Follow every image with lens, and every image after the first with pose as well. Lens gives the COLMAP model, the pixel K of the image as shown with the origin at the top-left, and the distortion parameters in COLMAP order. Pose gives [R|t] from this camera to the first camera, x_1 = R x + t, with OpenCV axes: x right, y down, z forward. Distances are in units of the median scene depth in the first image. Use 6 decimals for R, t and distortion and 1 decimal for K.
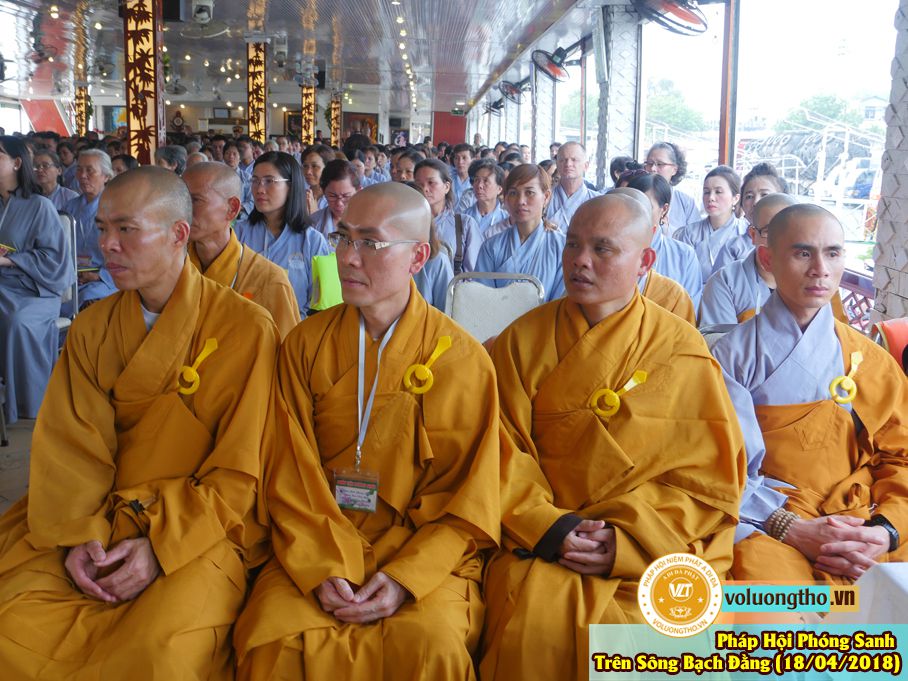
lens RADIAL K [[1137.8, 0, 454.0], [0, 1137.8, 340.5], [0, 0, 1]] dist [-0.010456, -0.050456]
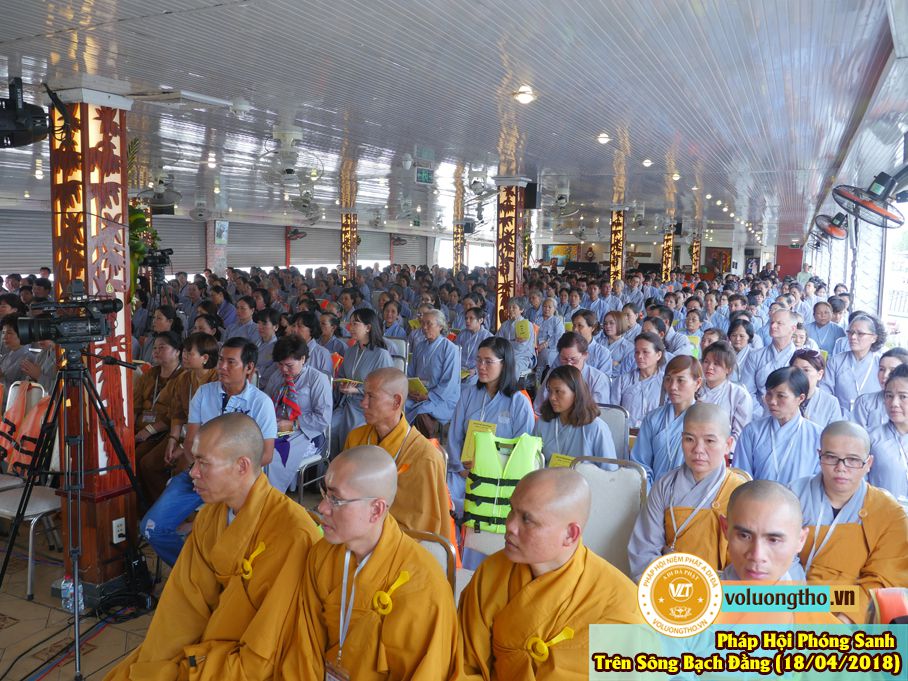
lens RADIAL K [[763.6, 0, 454.0], [0, 763.6, 340.5], [0, 0, 1]] dist [0.014133, 0.007976]
pose [[0.888372, 0.045539, -0.456860, 0.394823], [-0.068649, 0.997058, -0.034106, -0.222468], [0.453962, 0.061662, 0.888885, 0.254986]]
